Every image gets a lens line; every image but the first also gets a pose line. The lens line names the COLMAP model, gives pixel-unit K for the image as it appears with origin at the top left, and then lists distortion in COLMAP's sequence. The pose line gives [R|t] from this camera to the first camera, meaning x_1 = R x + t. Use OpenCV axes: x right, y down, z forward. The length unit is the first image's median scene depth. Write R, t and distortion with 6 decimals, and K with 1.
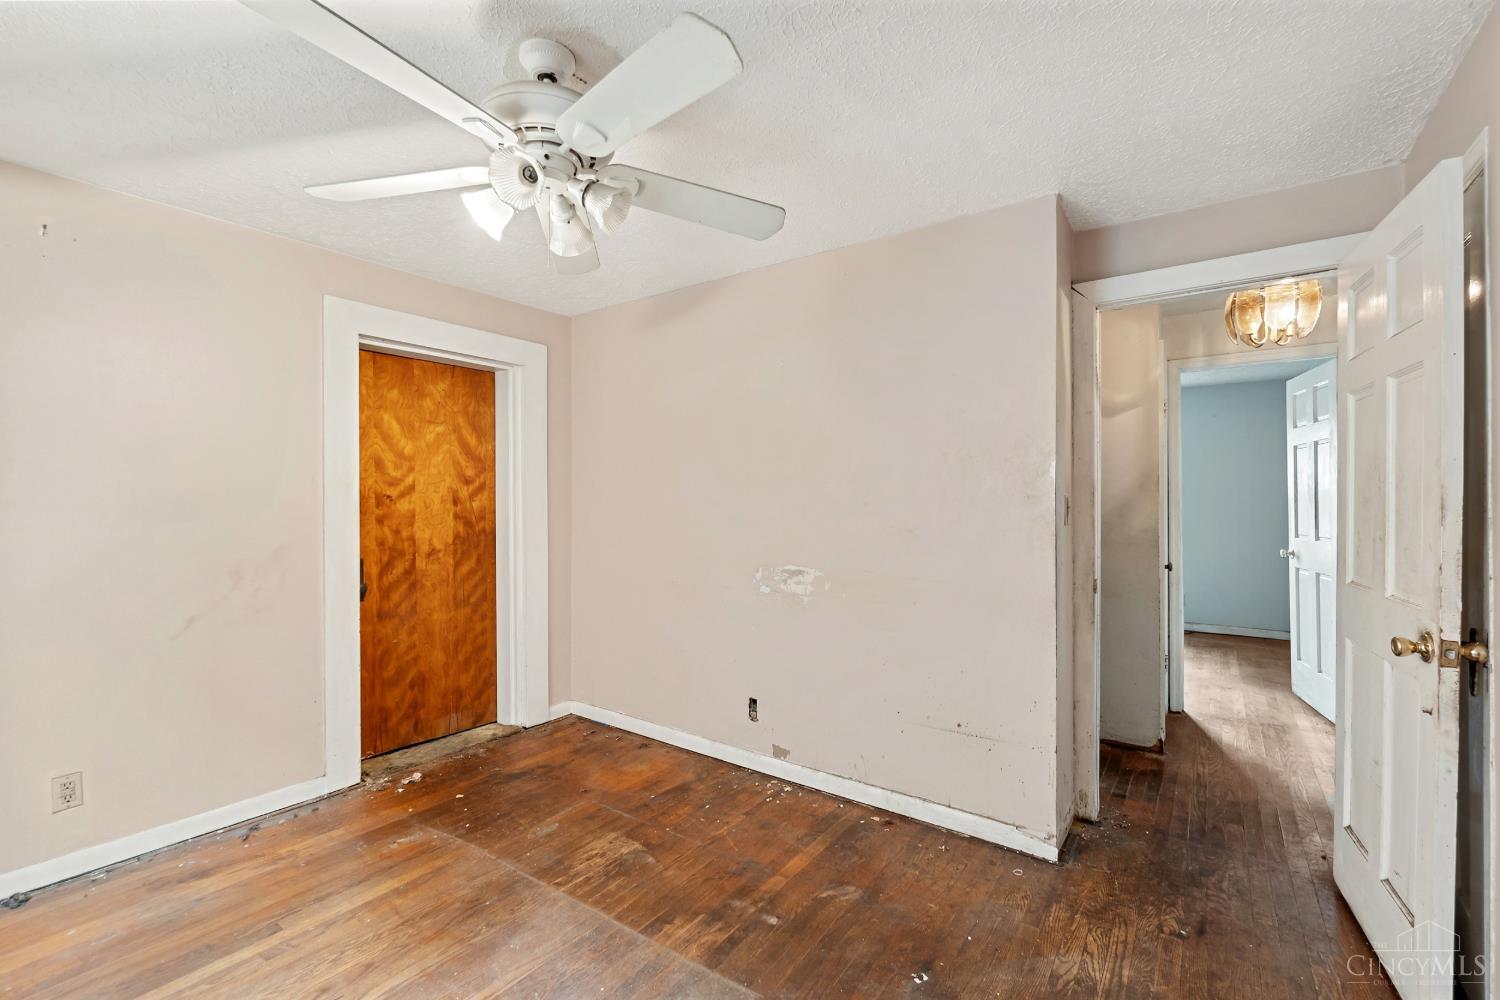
lens RADIAL K [[649.1, 0, 751.9], [0, 649.1, 490.9], [0, 0, 1]] dist [0.000188, 0.000661]
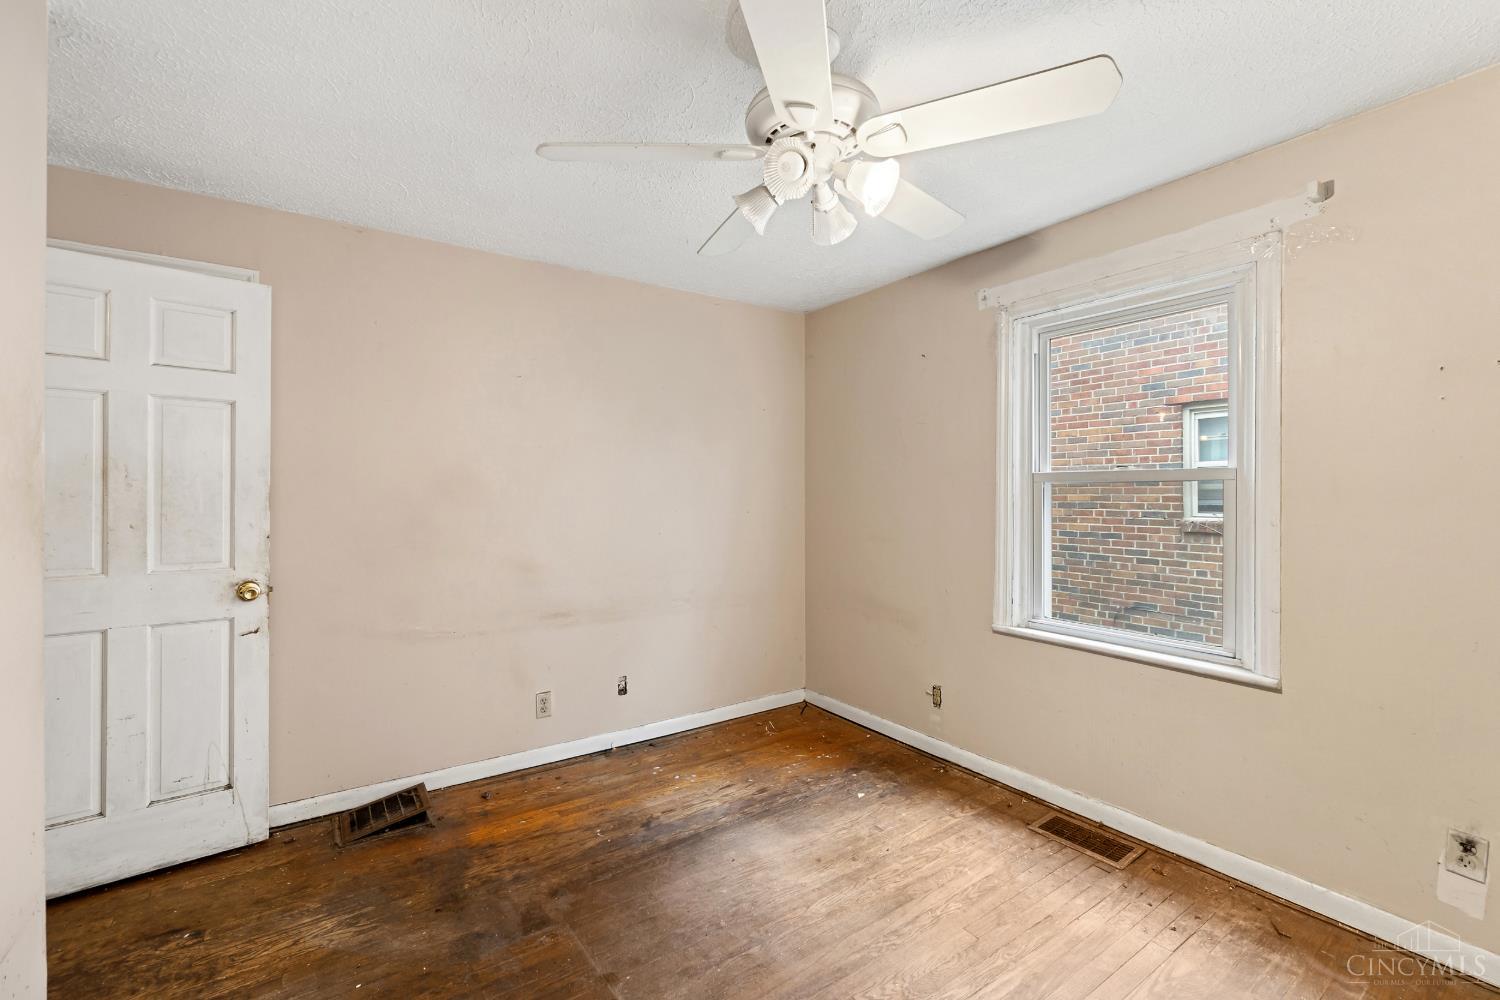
lens RADIAL K [[649.1, 0, 756.0], [0, 649.1, 505.4], [0, 0, 1]] dist [0.000188, 0.000661]
pose [[-0.946179, -0.006026, 0.323587, -0.261863], [-0.004232, 0.999972, 0.006247, 0.015161], [-0.323615, 0.004542, -0.946178, 0.947811]]
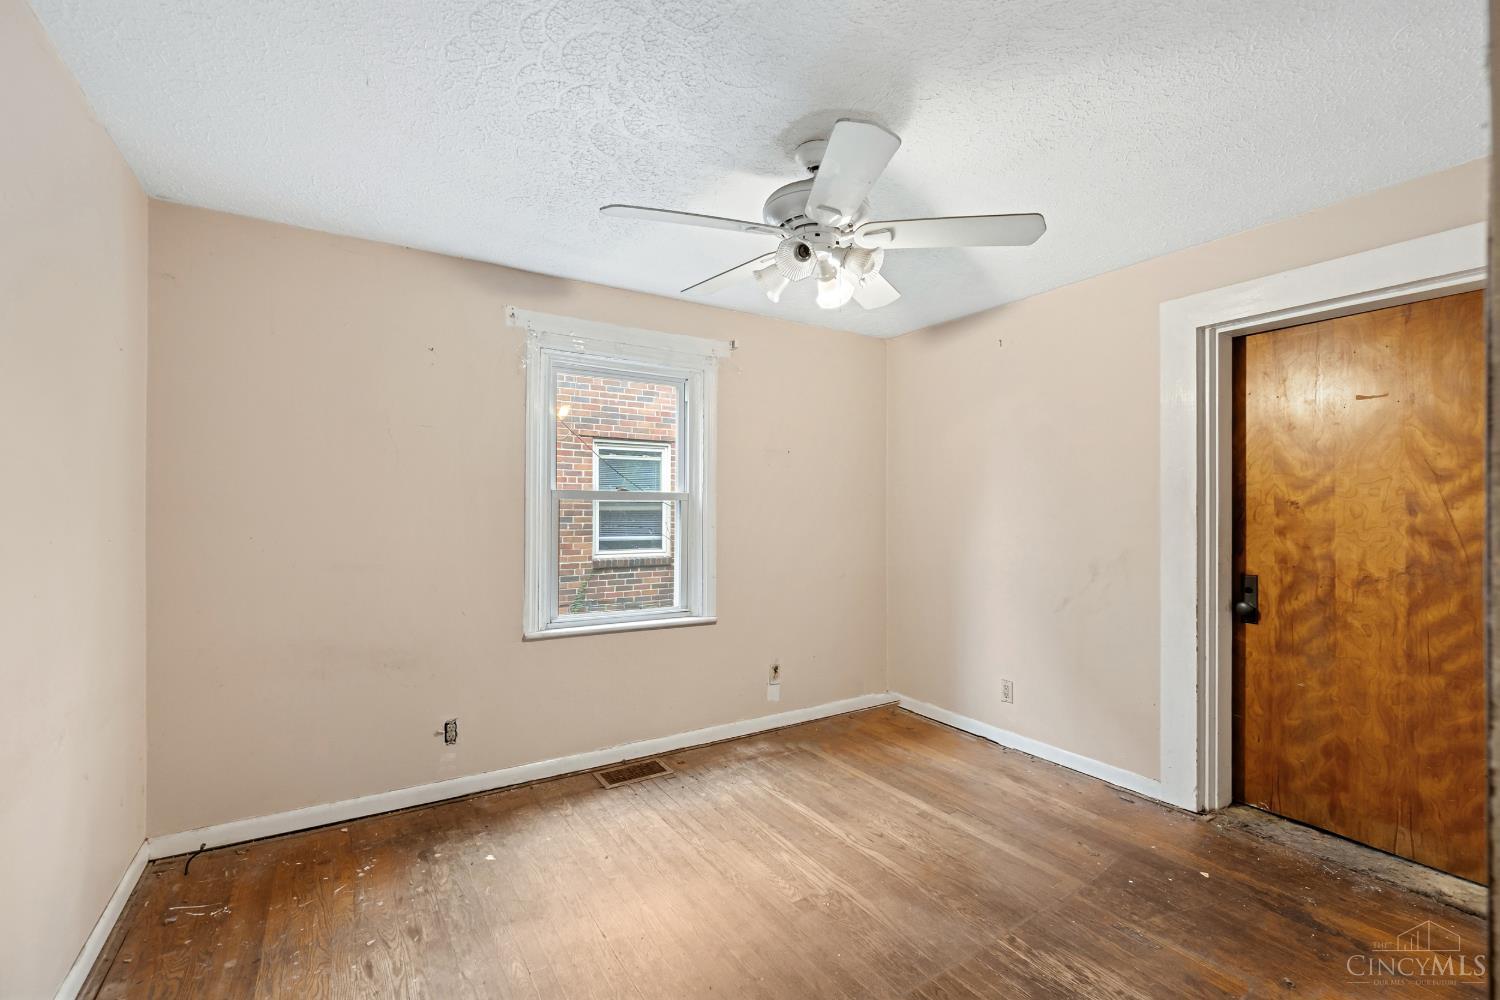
lens RADIAL K [[649.1, 0, 744.3], [0, 649.1, 508.2], [0, 0, 1]] dist [0.000188, 0.000661]
pose [[-0.371223, -0.005689, -0.928526, 0.428735], [0.008186, 0.999922, -0.009399, 0.016856], [0.928508, -0.011090, -0.371148, 0.650686]]
